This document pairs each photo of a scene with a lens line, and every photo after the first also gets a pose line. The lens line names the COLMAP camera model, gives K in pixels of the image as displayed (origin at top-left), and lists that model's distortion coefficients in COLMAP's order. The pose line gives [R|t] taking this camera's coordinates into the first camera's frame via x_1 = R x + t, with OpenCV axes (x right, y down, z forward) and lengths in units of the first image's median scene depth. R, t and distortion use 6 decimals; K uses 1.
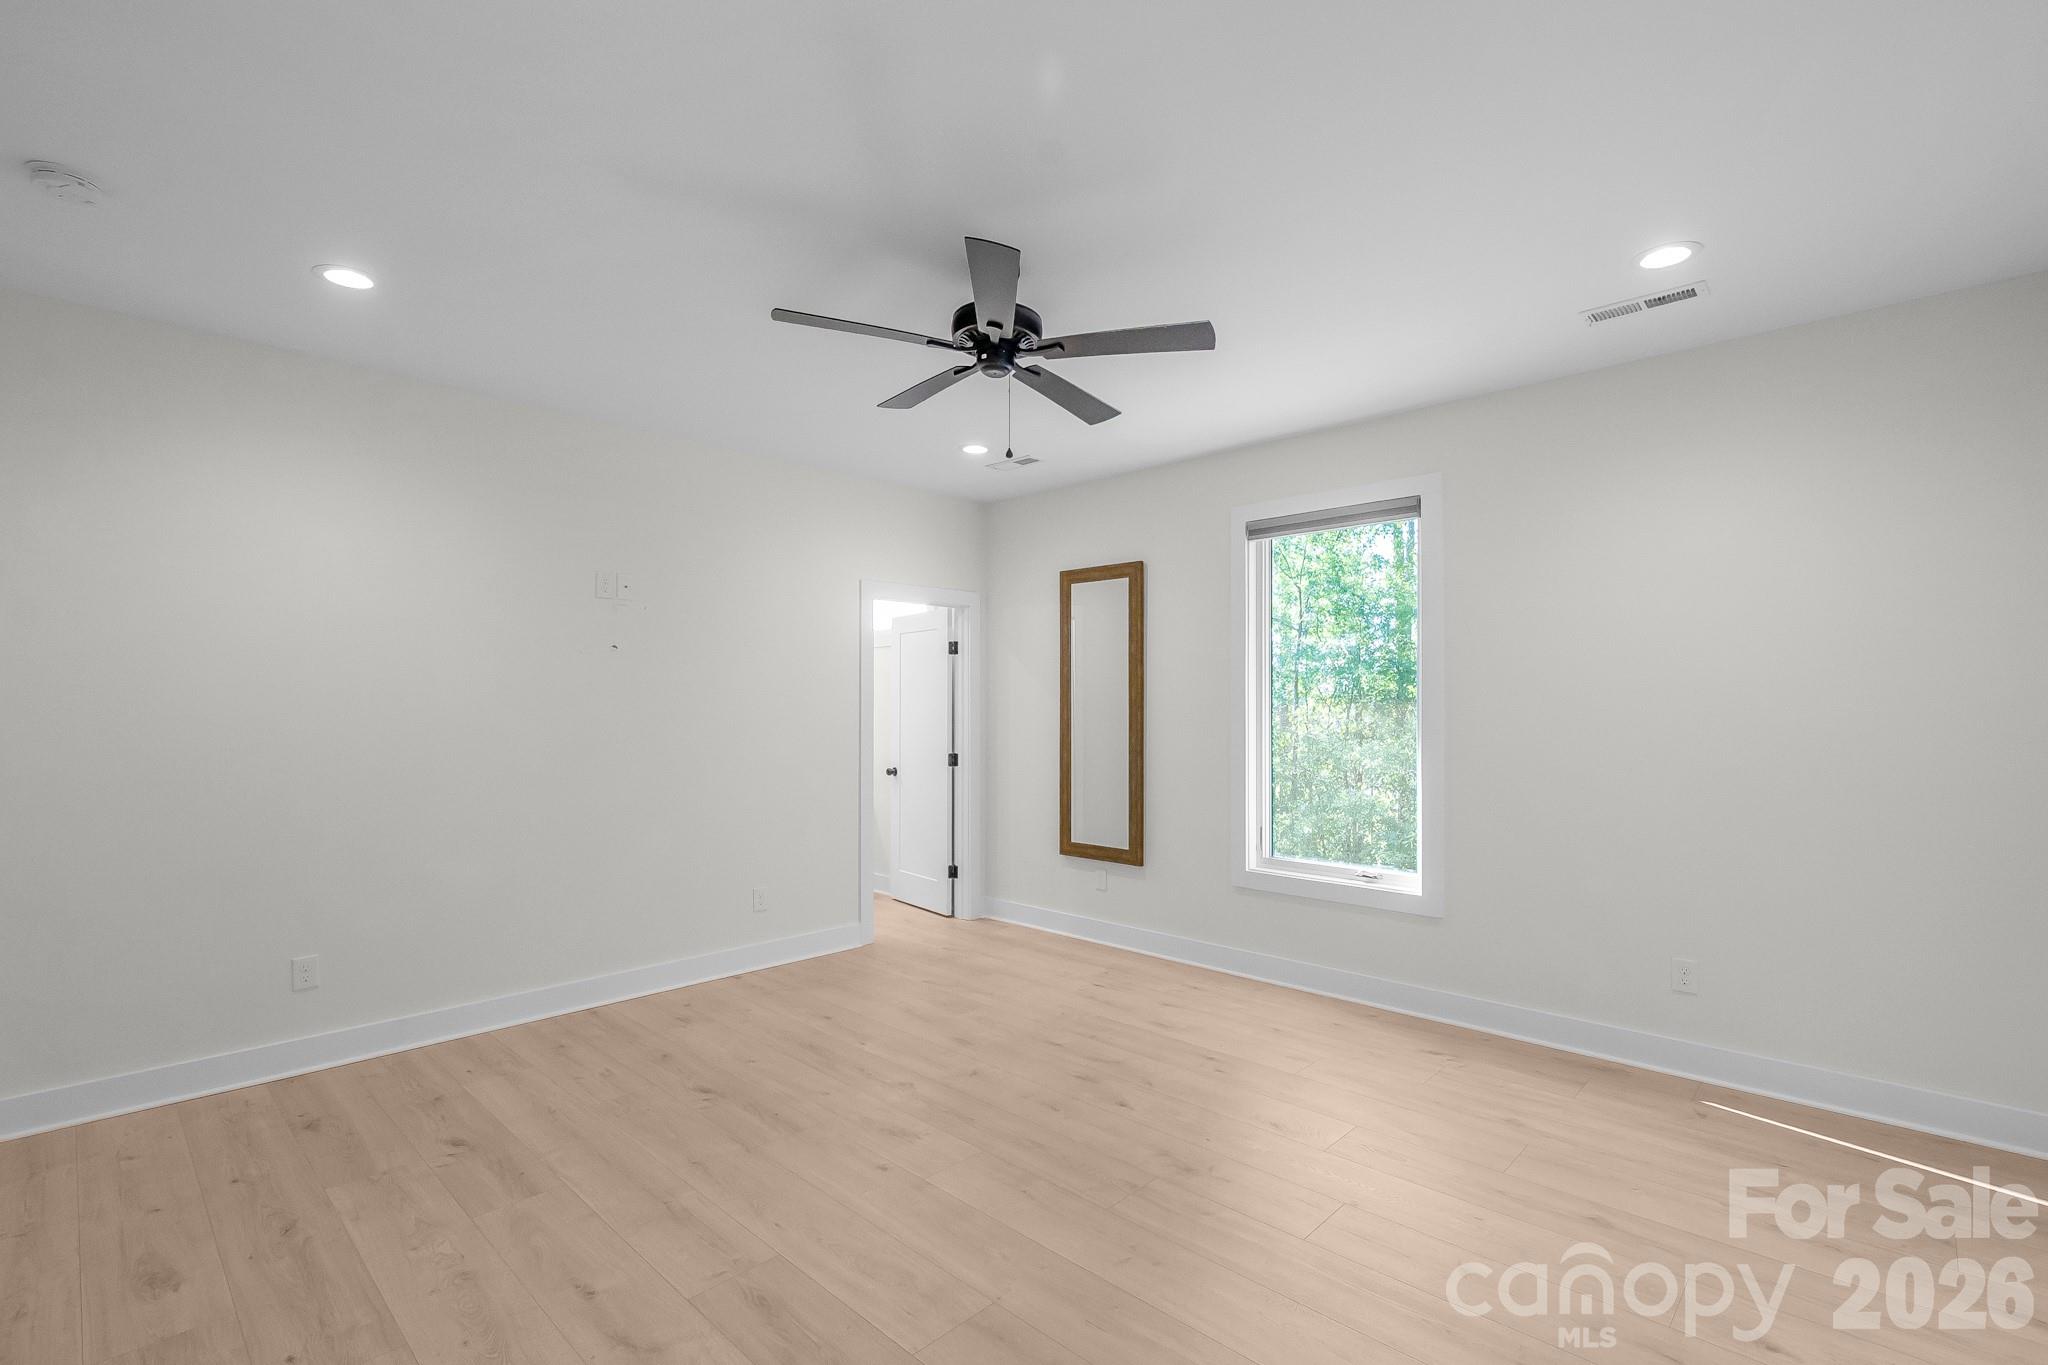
lens RADIAL K [[927.0, 0, 1019.5], [0, 927.0, 692.8], [0, 0, 1]] dist [0.006347, -0.002700]
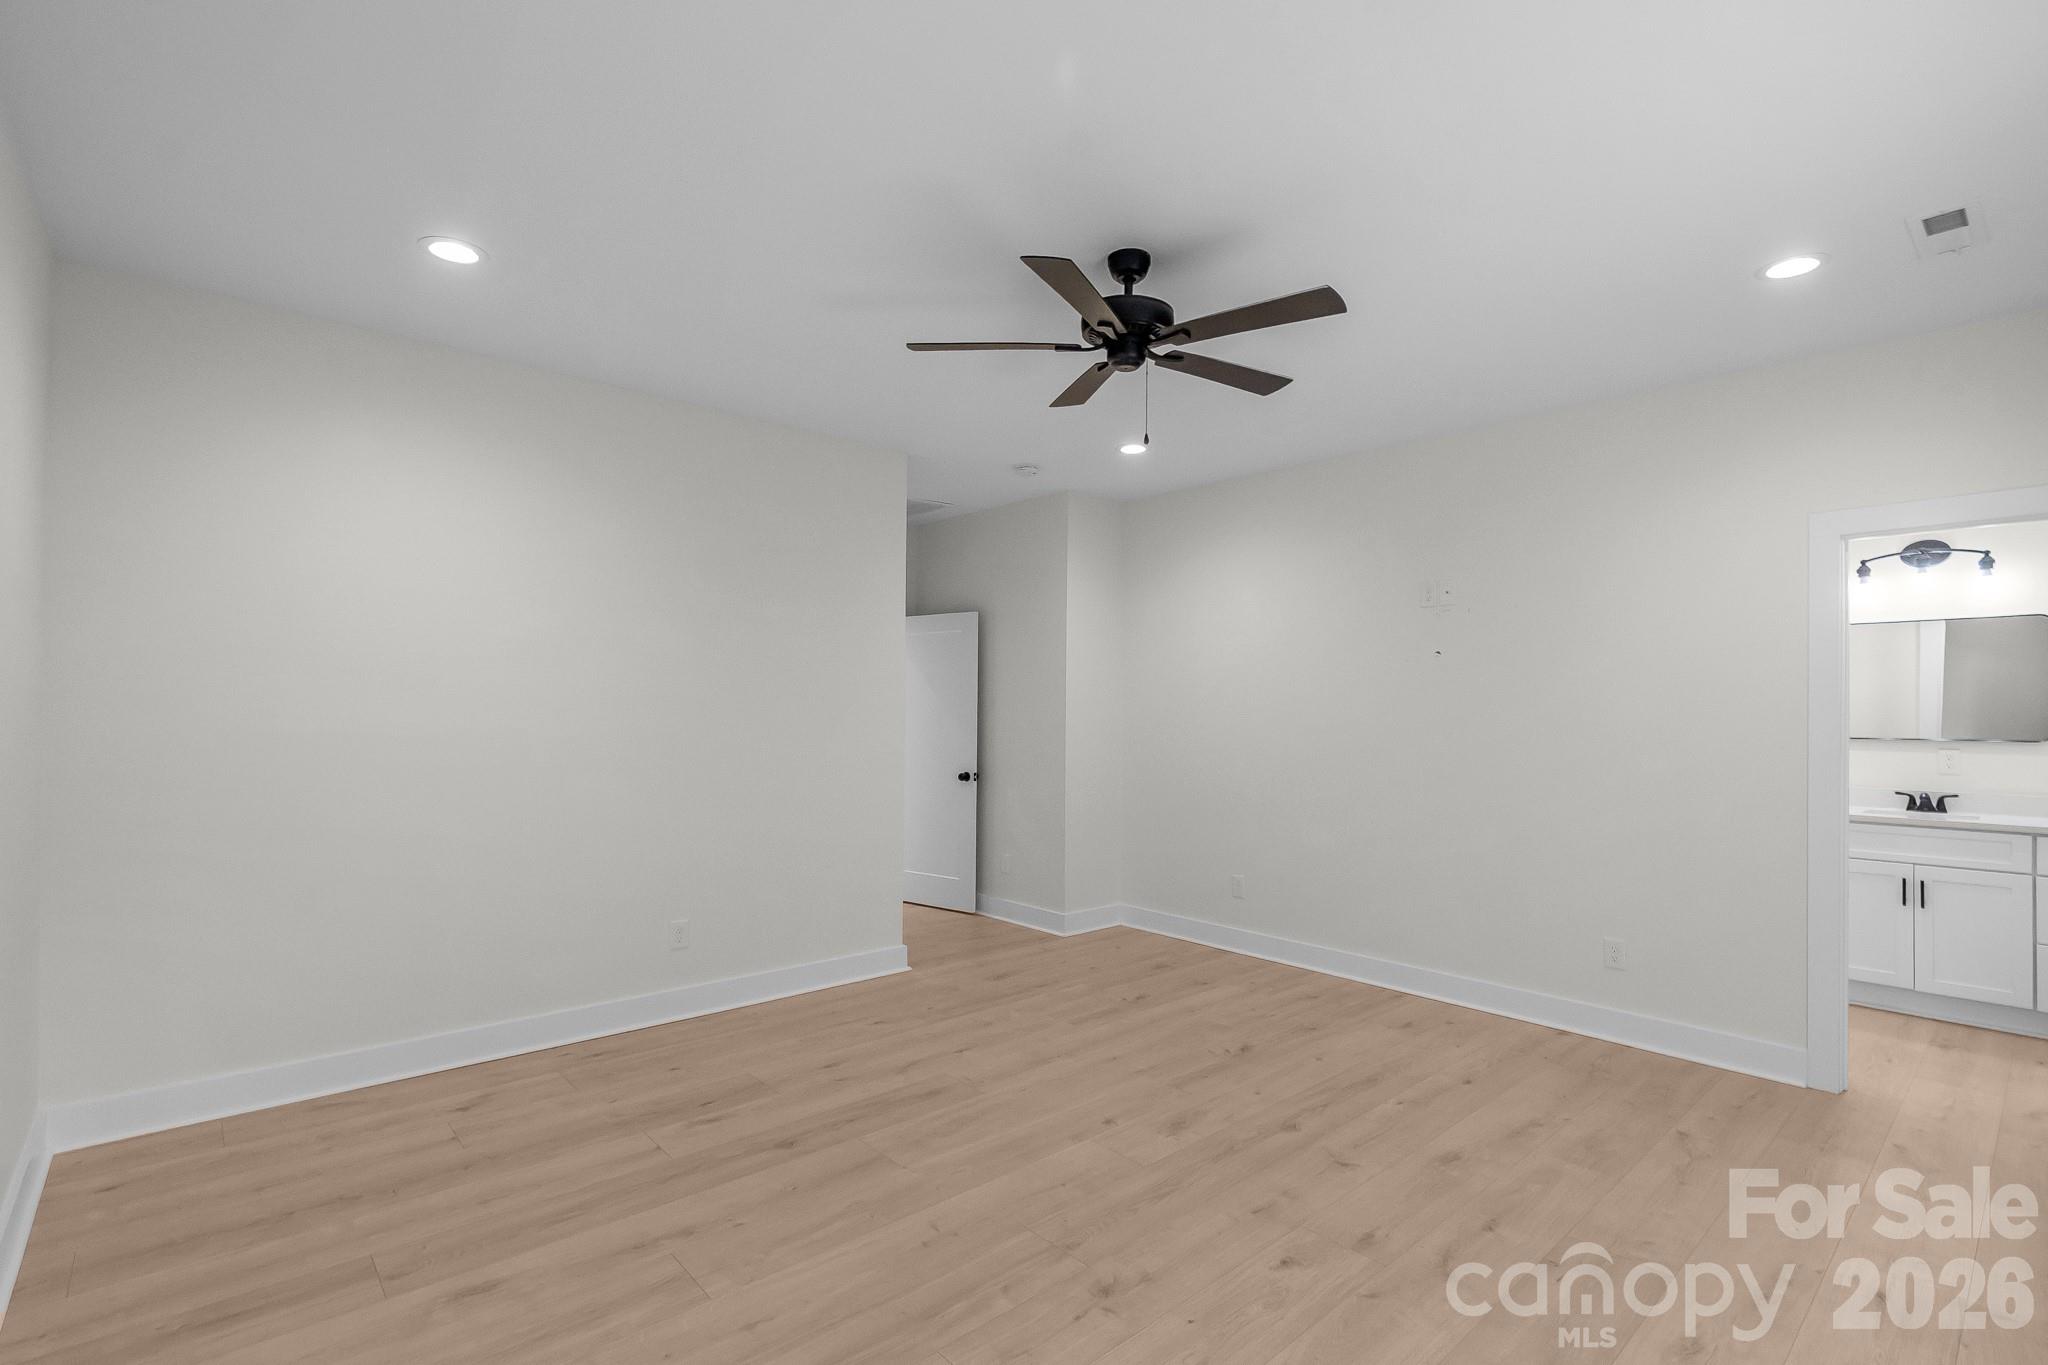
lens RADIAL K [[927.0, 0, 1030.5], [0, 927.0, 686.7], [0, 0, 1]] dist [0.006347, -0.002700]
pose [[-0.054566, -0.021286, -0.998283, 0.842895], [0.006478, 0.999744, -0.021671, 0.009703], [0.998489, -0.007650, -0.054414, 0.830547]]
